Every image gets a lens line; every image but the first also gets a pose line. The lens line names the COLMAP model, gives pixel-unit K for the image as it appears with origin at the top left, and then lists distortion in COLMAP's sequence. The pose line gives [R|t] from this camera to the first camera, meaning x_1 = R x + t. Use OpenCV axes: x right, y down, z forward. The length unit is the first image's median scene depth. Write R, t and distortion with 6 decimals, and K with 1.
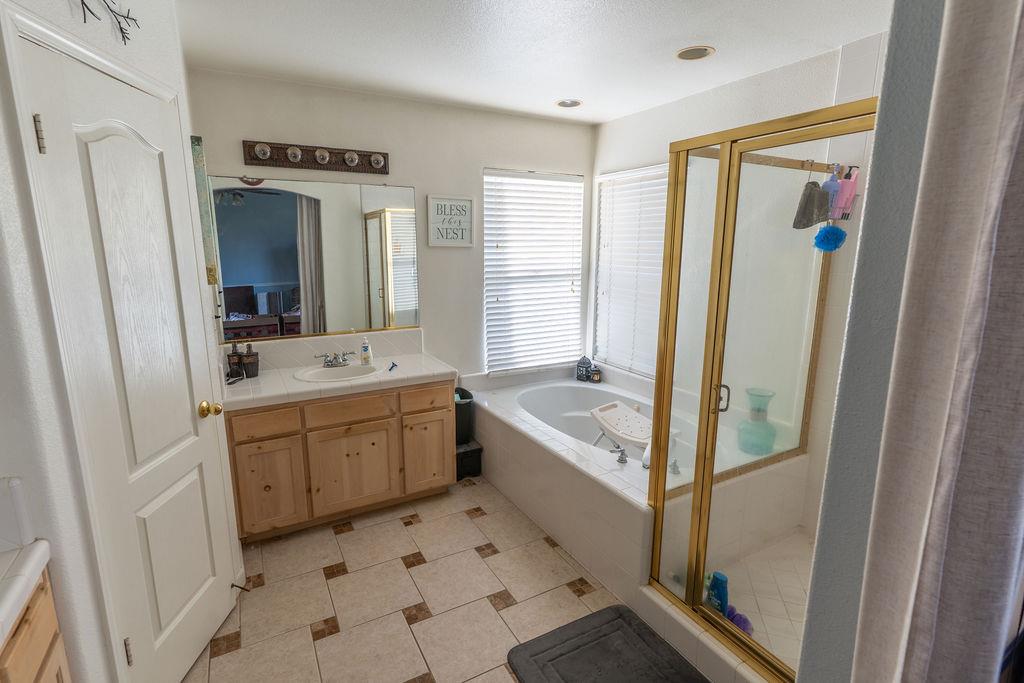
lens RADIAL K [[483.9, 0, 509.7], [0, 483.9, 336.8], [0, 0, 1]] dist [0.000896, -0.000195]
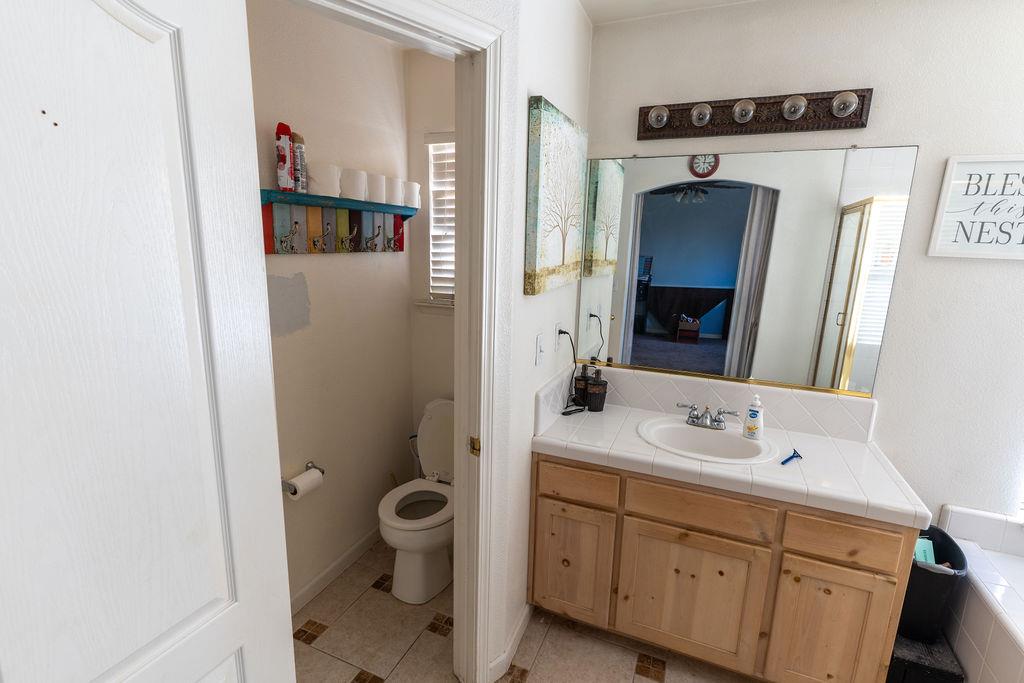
lens RADIAL K [[483.9, 0, 509.5], [0, 483.9, 340.8], [0, 0, 1]] dist [0.000896, -0.000195]
pose [[0.609607, 0.176976, -0.772696, -0.022732], [-0.173682, 0.980895, 0.087637, -0.072333], [0.773443, 0.080779, 0.628698, 0.369147]]
